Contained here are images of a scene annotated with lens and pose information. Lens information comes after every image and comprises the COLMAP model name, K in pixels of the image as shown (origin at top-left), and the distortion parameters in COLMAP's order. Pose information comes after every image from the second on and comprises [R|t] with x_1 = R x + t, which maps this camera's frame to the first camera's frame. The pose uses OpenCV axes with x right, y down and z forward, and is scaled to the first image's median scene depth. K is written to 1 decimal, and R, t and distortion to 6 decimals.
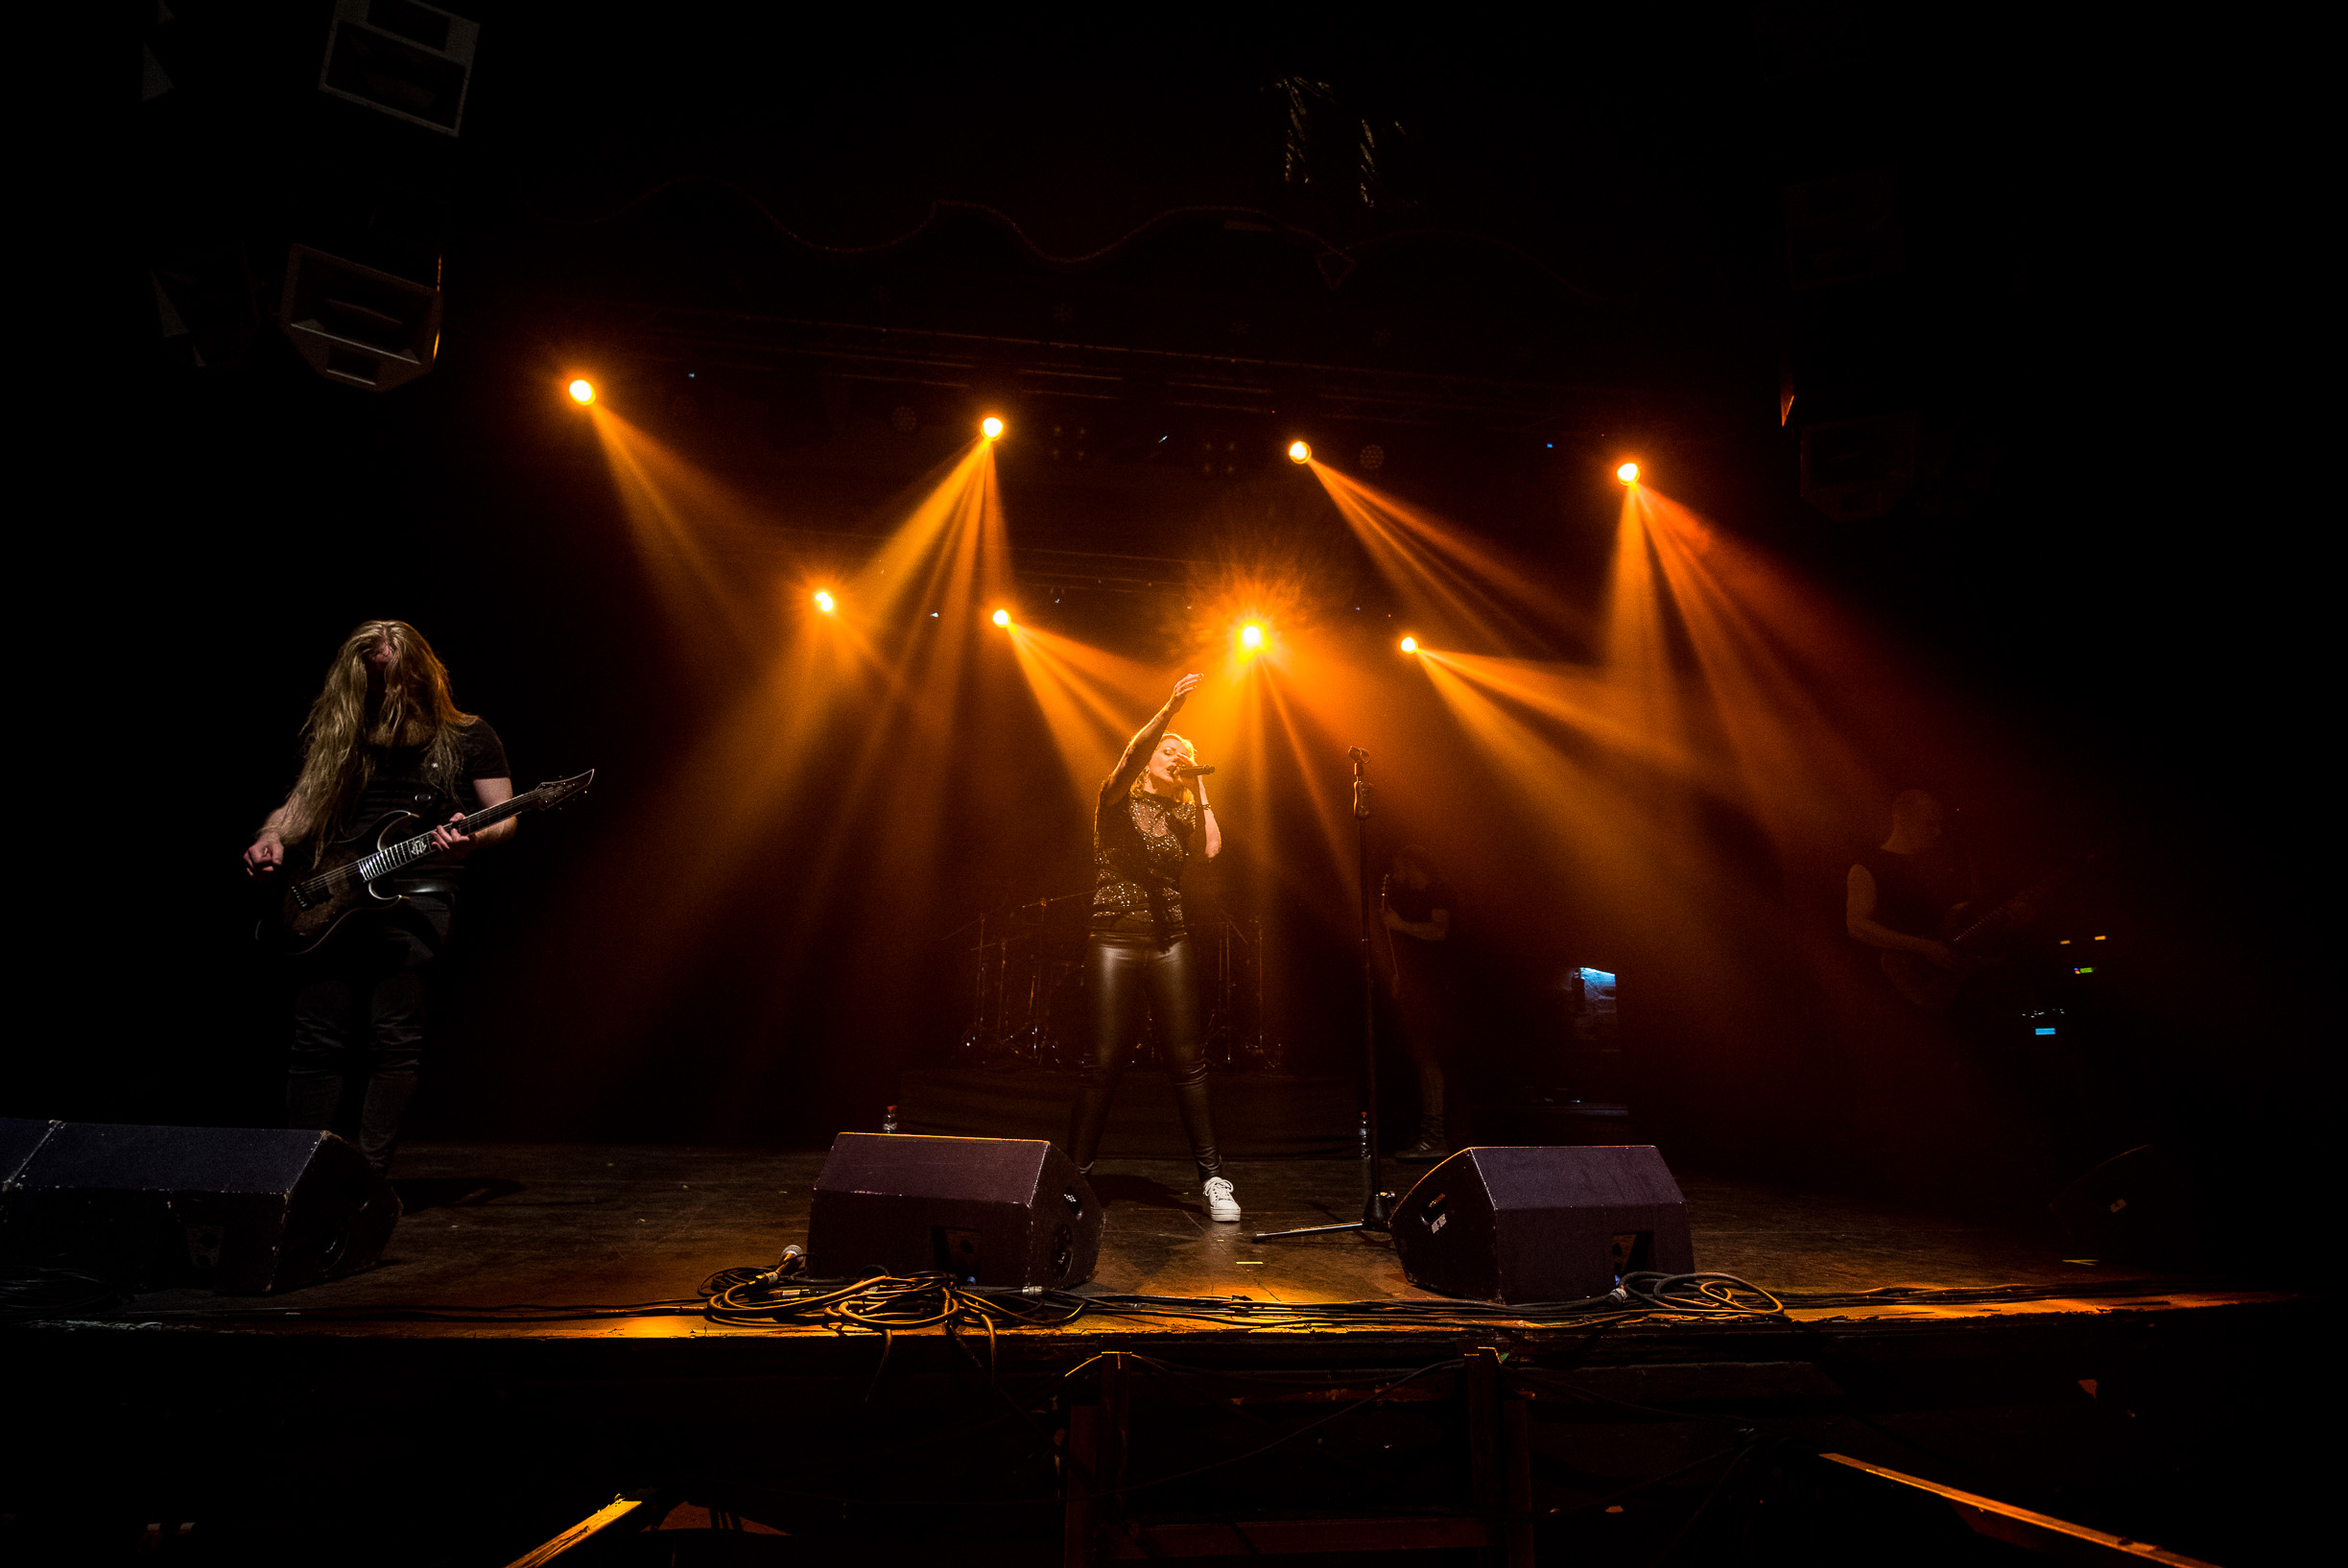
lens RADIAL K [[1036.6, 0, 1155.8], [0, 1036.6, 784.2], [0, 0, 1]] dist [-0.007708, -0.007024]
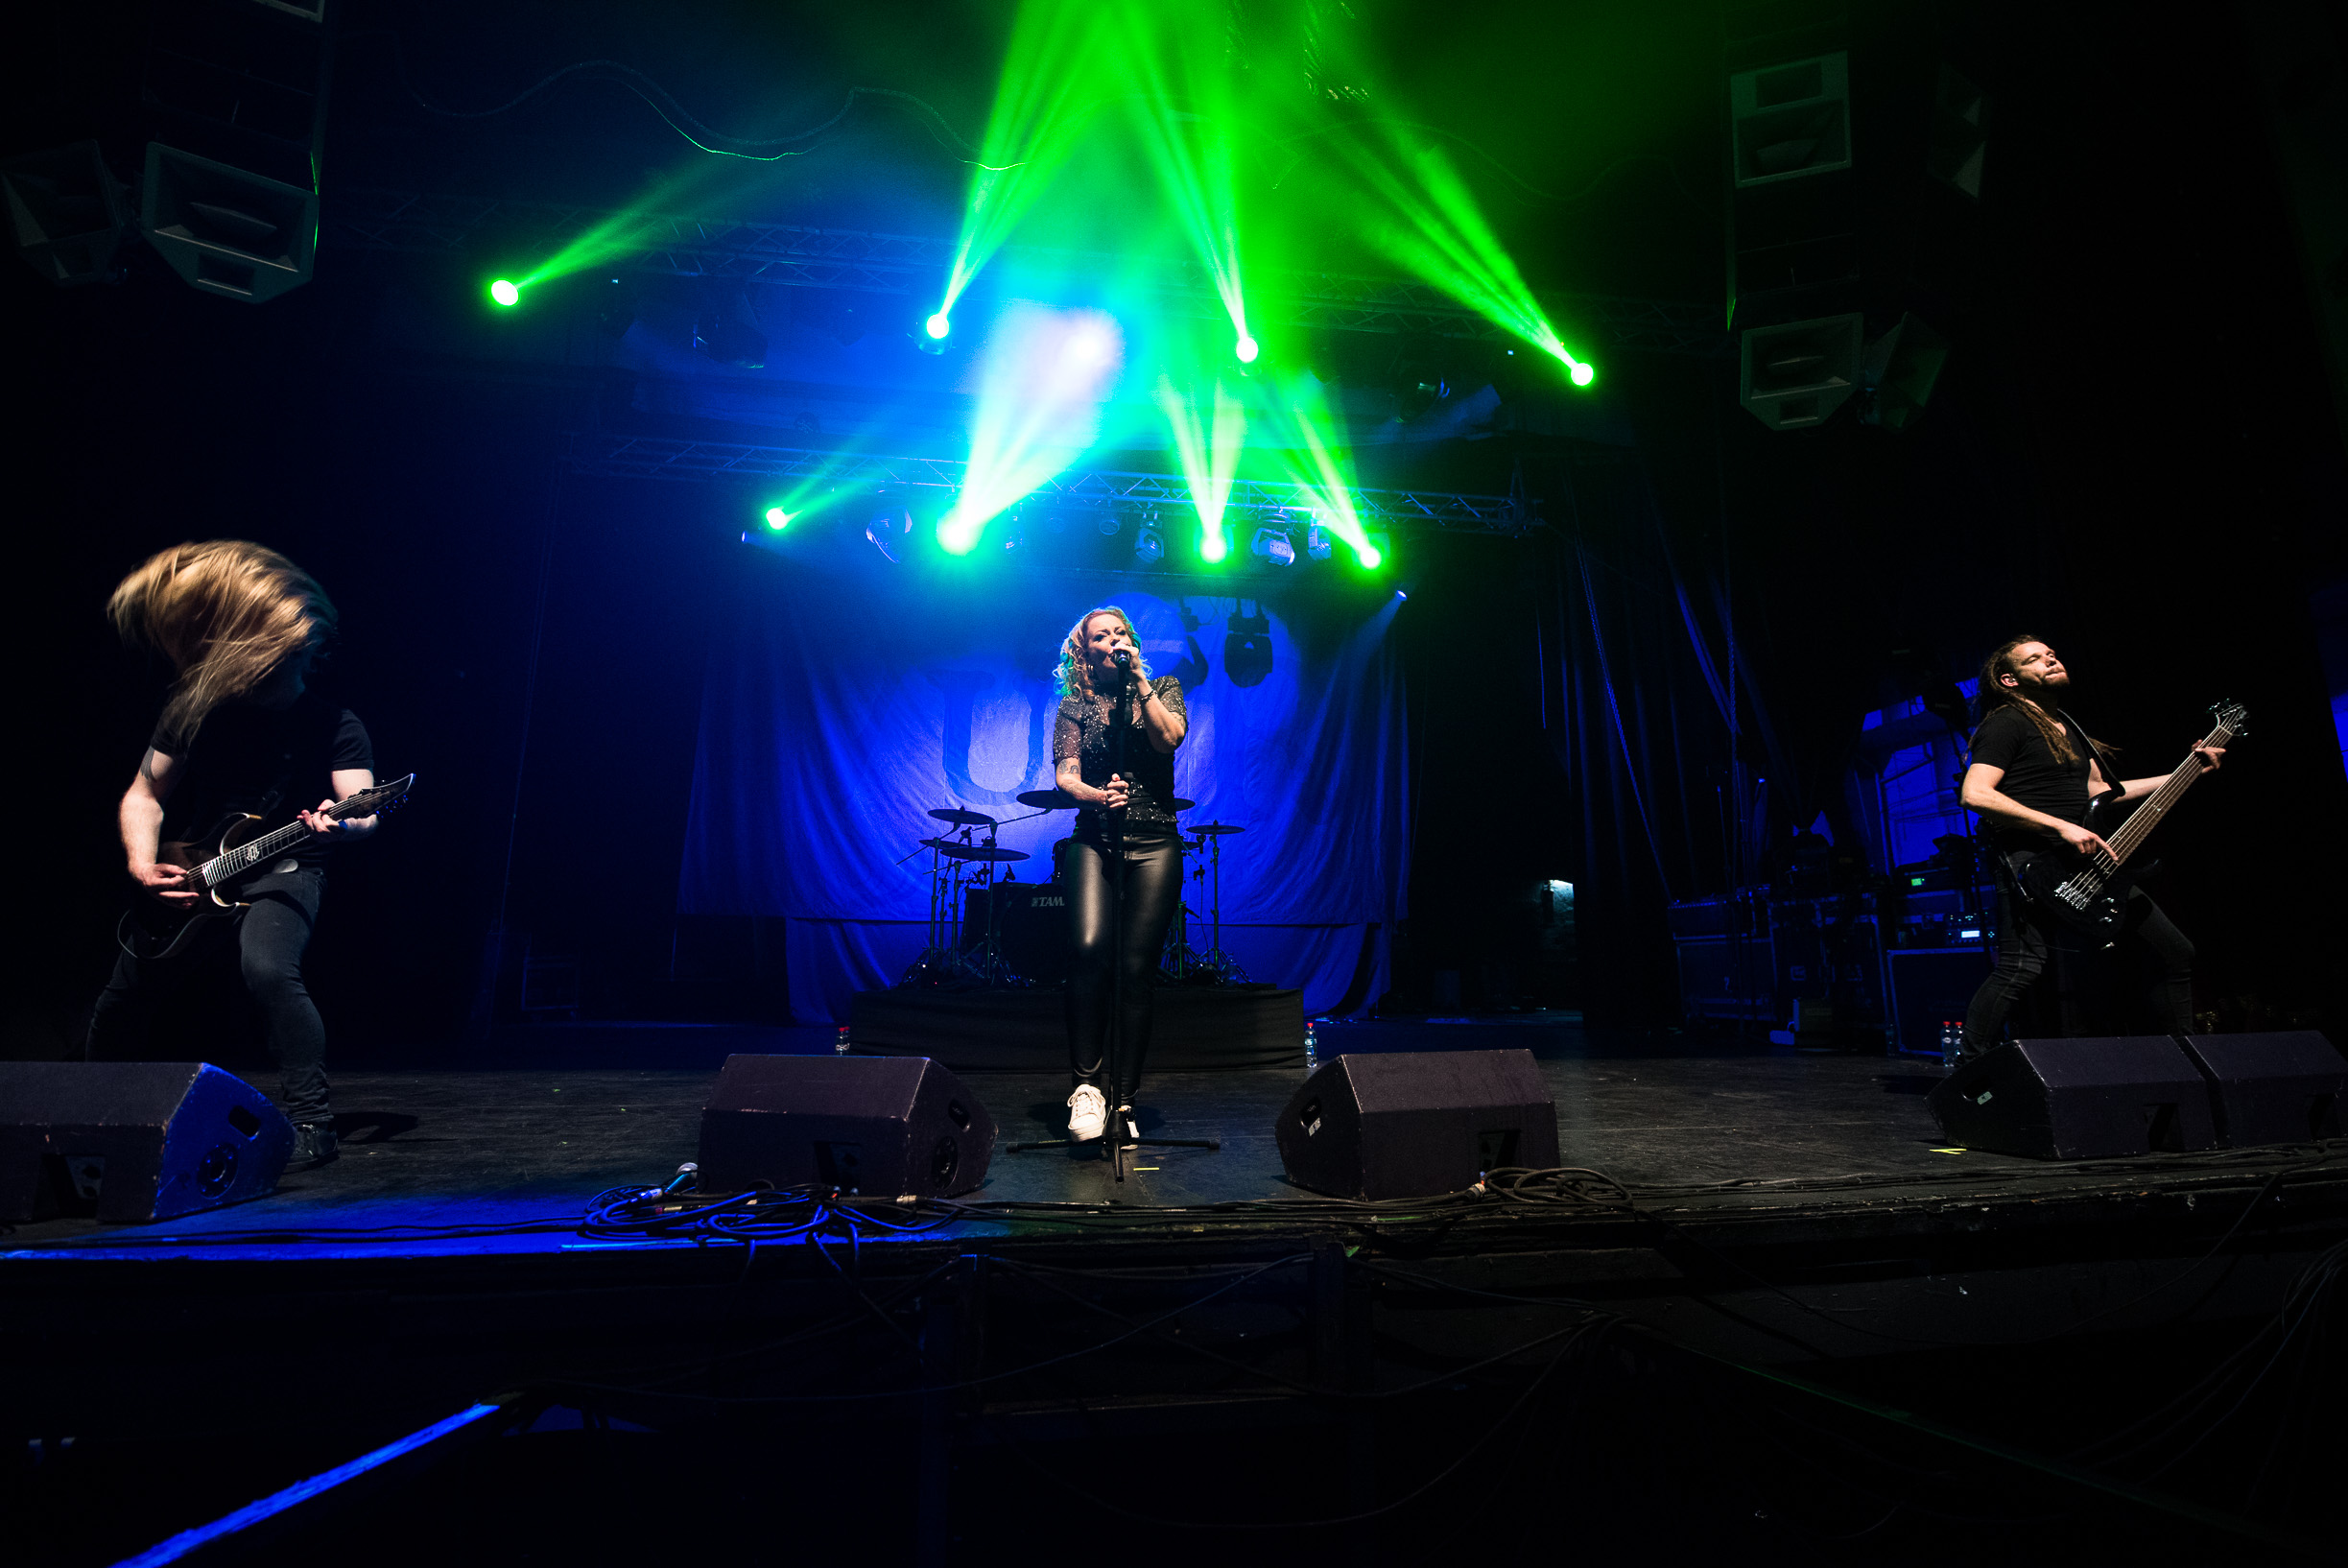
lens RADIAL K [[1036.6, 0, 1178.7], [0, 1036.6, 790.9], [0, 0, 1]] dist [-0.007708, -0.007024]
pose [[0.999533, -0.015924, 0.026084, 0.122649], [0.013724, 0.996499, 0.082465, 0.002756], [-0.027306, -0.082068, 0.996253, -0.000168]]
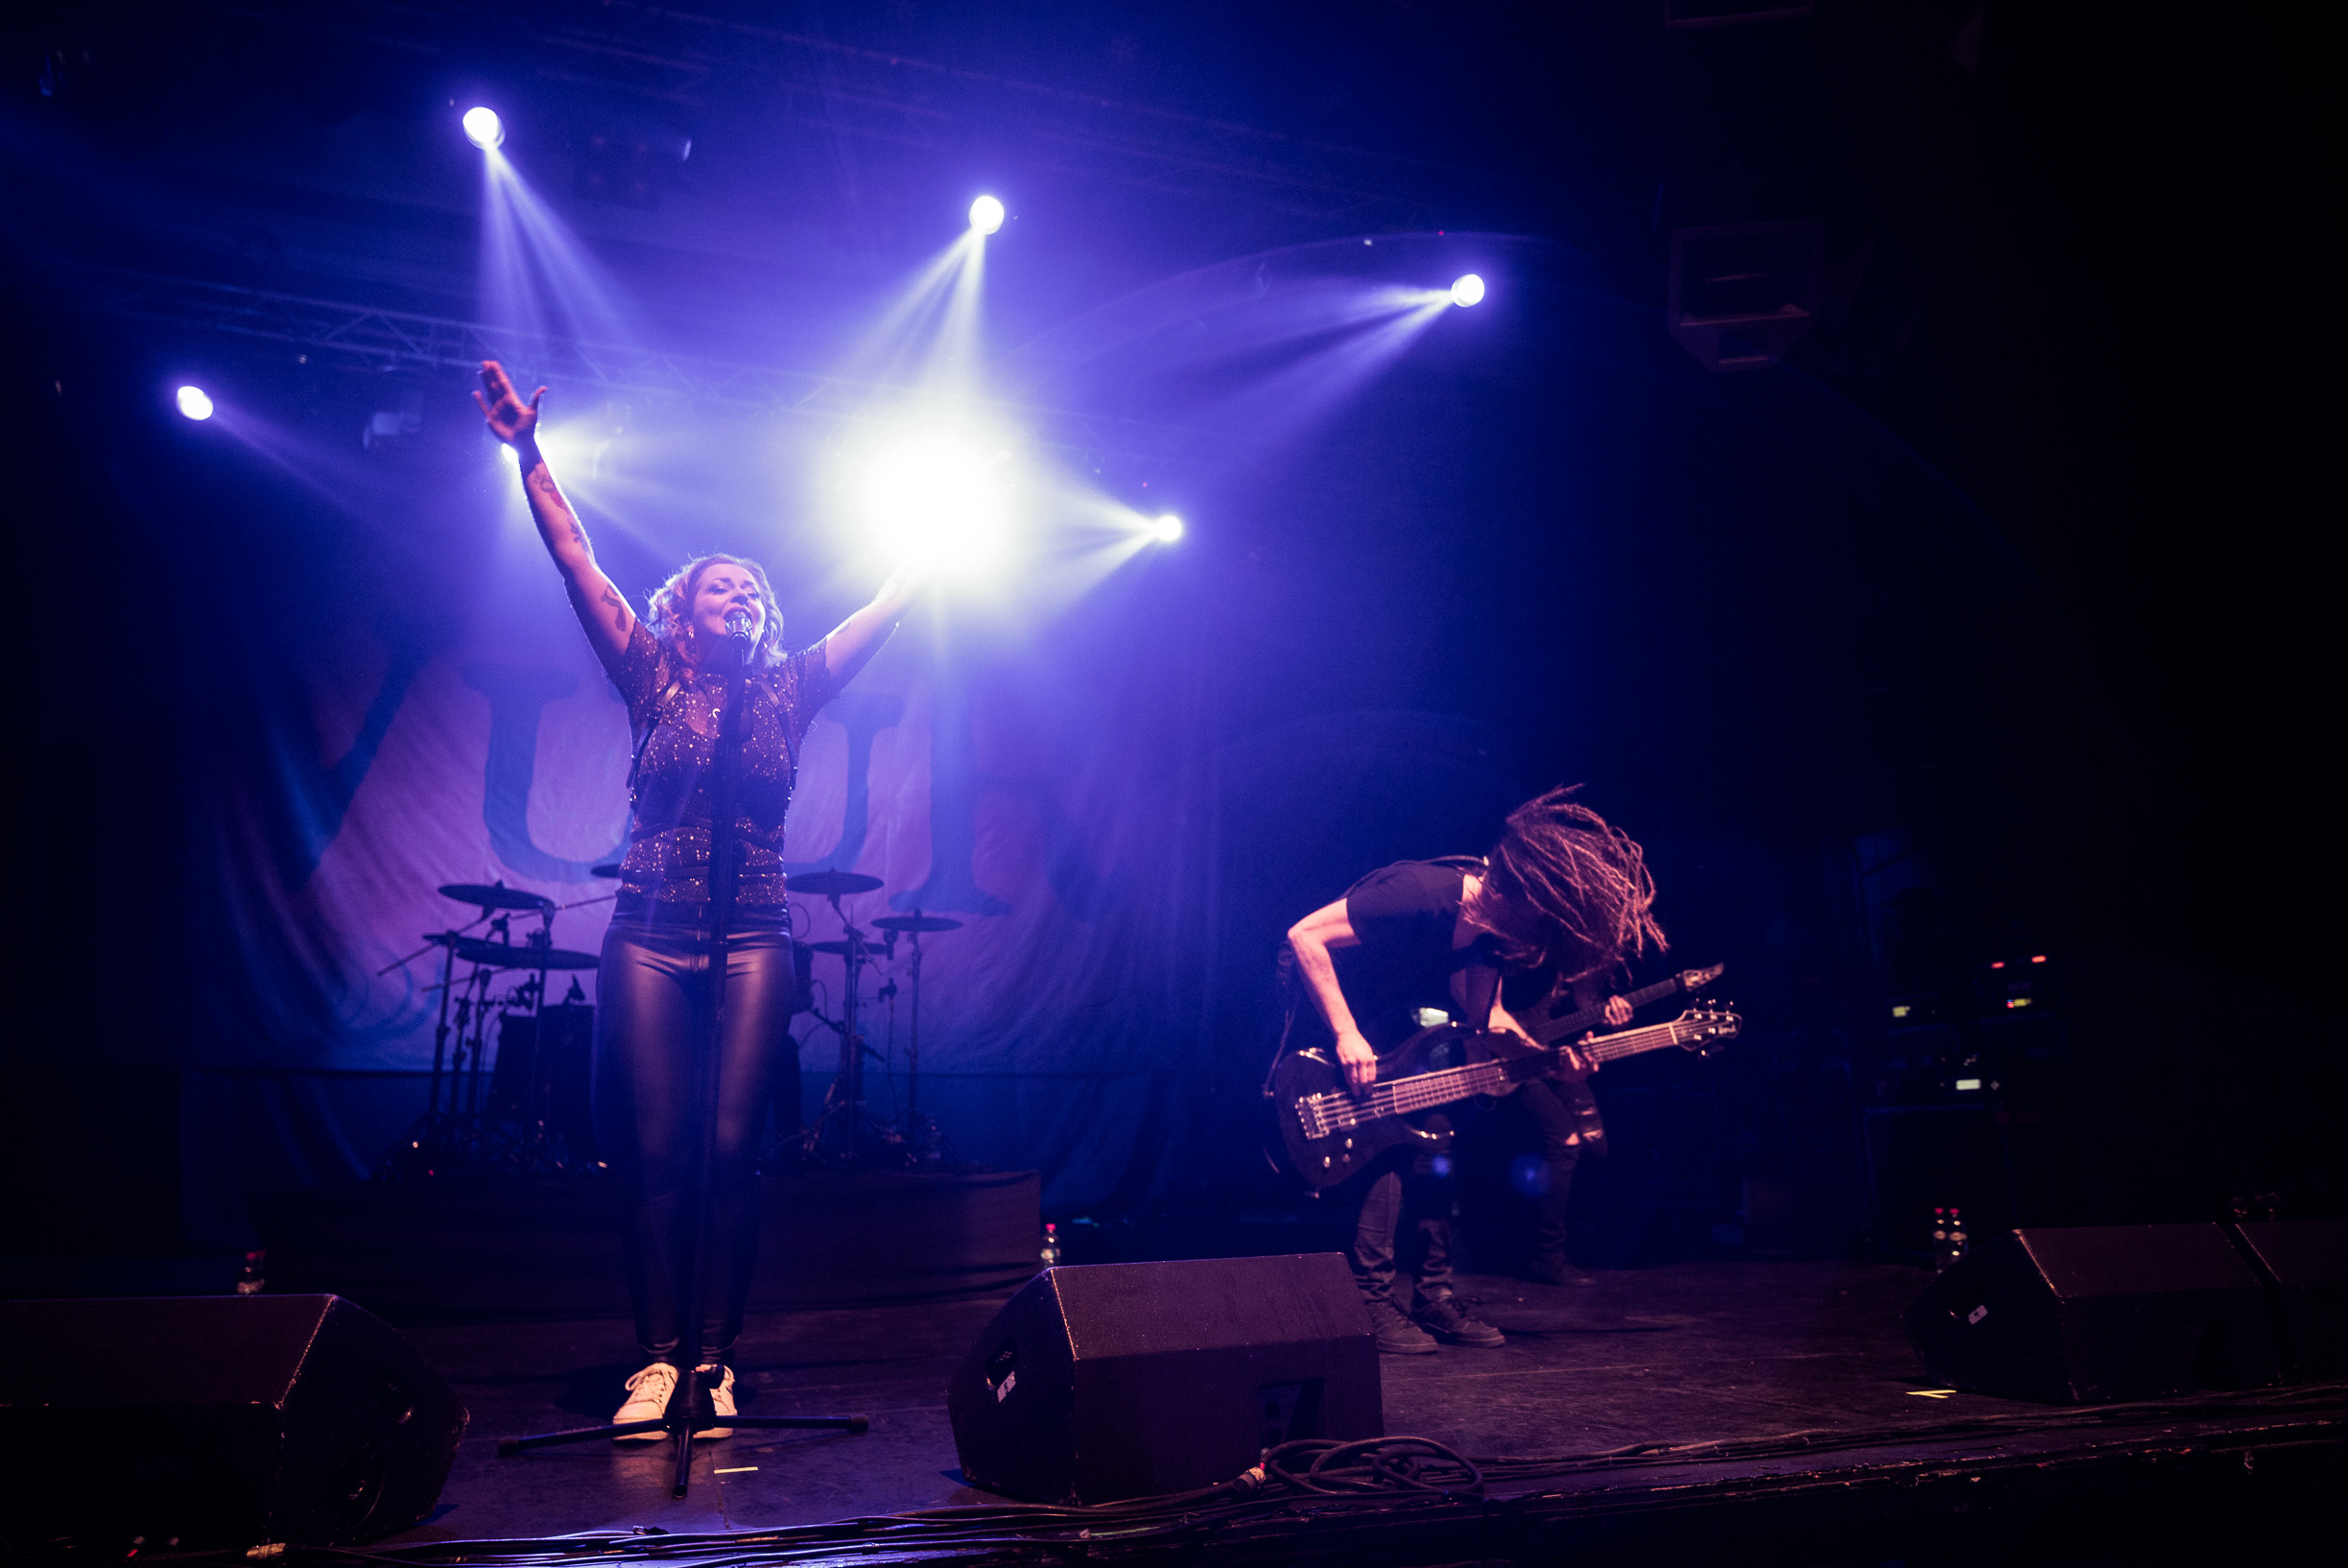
lens RADIAL K [[1560.6, 0, 1175.7], [0, 1560.6, 788.2], [0, 0, 1]] dist [0.024190, 0.002153]
pose [[0.978028, 0.015990, 0.207862, 0.177264], [-0.022082, 0.999391, 0.027019, 0.022877], [-0.207303, -0.031016, 0.977785, 0.032791]]
